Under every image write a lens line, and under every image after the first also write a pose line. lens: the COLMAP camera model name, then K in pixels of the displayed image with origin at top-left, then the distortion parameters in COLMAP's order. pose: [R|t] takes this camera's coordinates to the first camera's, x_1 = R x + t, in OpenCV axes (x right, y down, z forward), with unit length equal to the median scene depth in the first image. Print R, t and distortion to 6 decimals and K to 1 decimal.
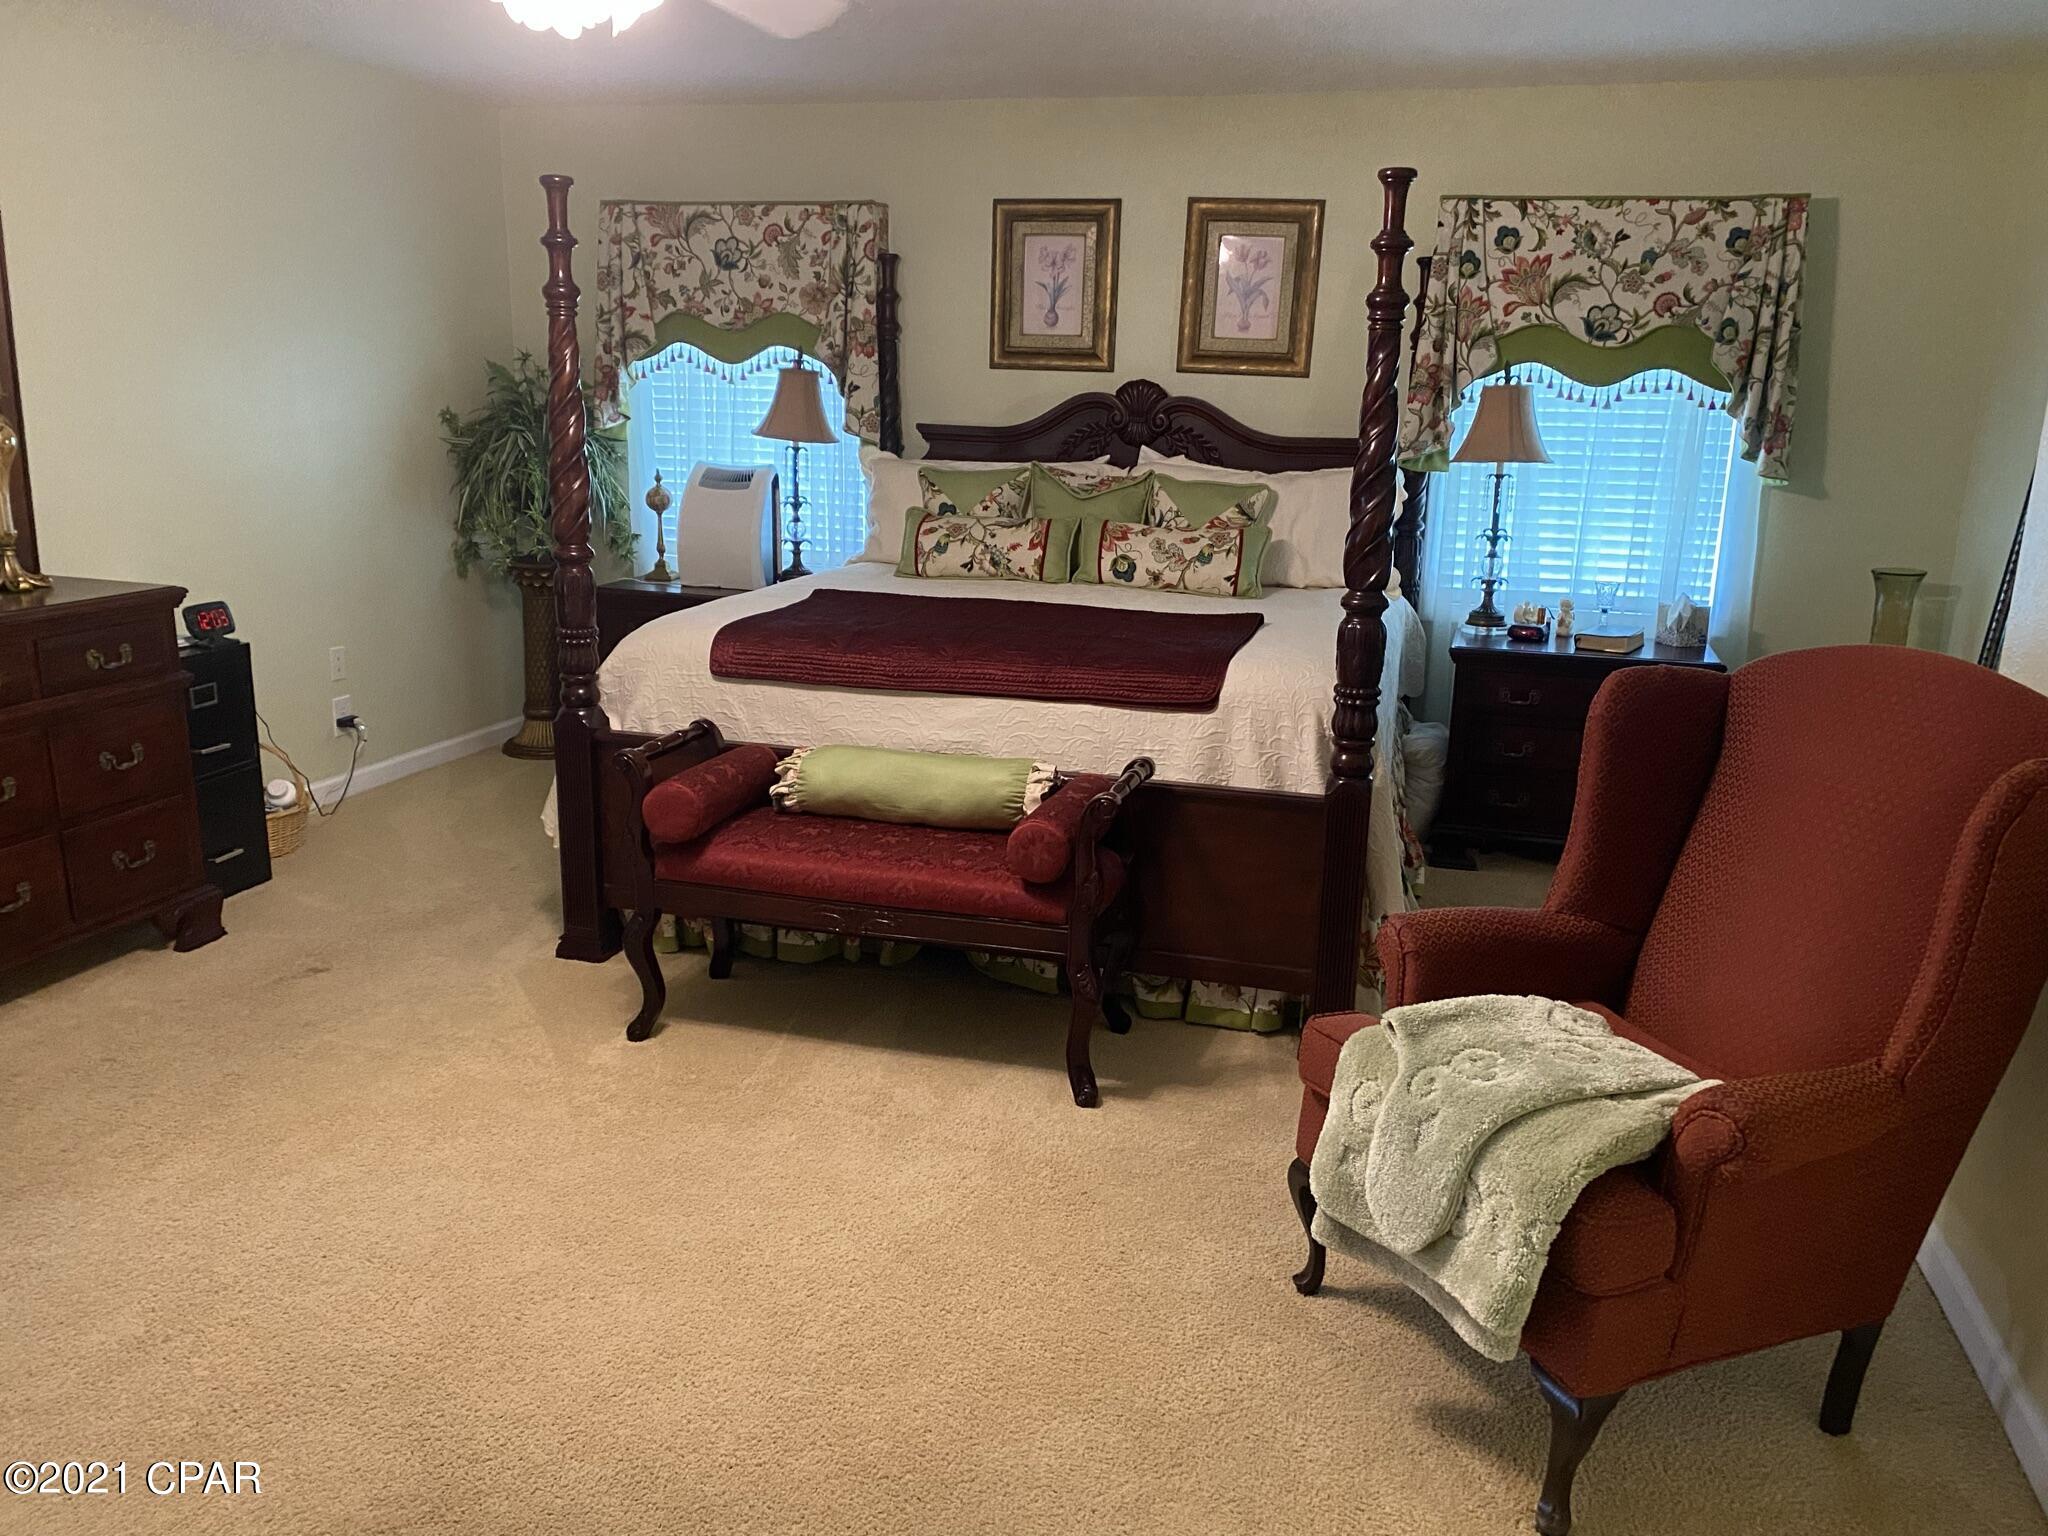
lens RADIAL K [[1551.6, 0, 1030.2], [0, 1551.6, 745.0], [0, 0, 1]] dist [0.041253, -0.037034]
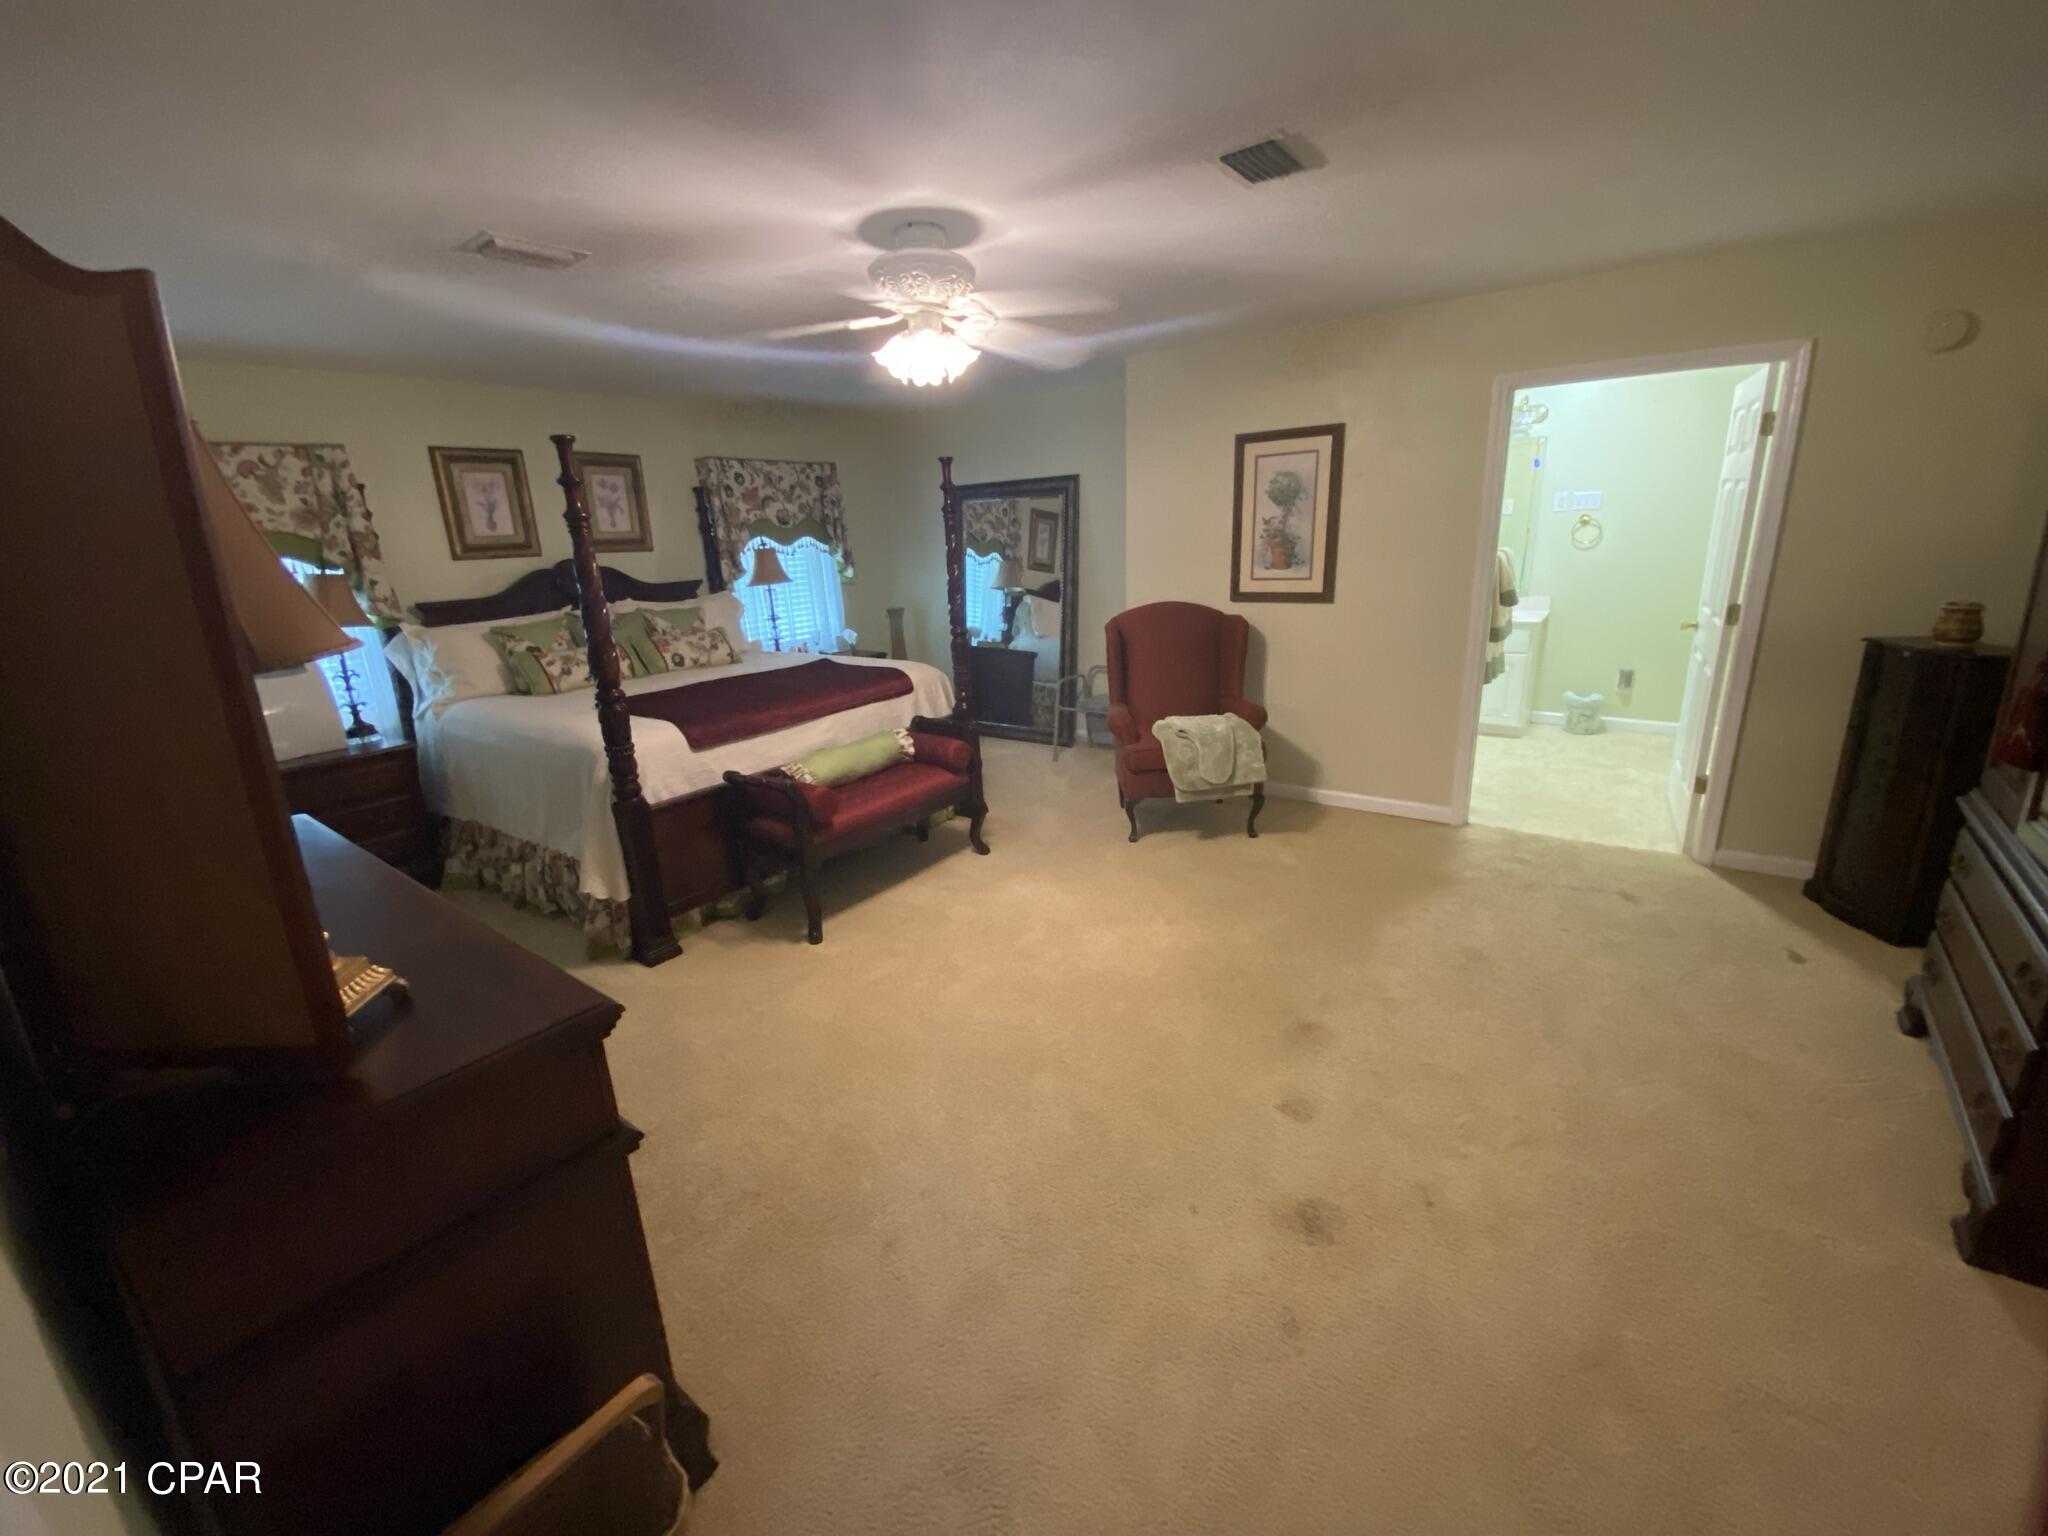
lens RADIAL K [[826.7, 0, 1021.7], [0, 826.7, 773.6], [0, 0, 1]] dist [0.010782, -0.015813]
pose [[0.378096, -0.303318, 0.874667, -0.644832], [0.268159, 0.940181, 0.210119, -0.081500], [-0.886078, 0.155105, 0.436816, 0.233657]]
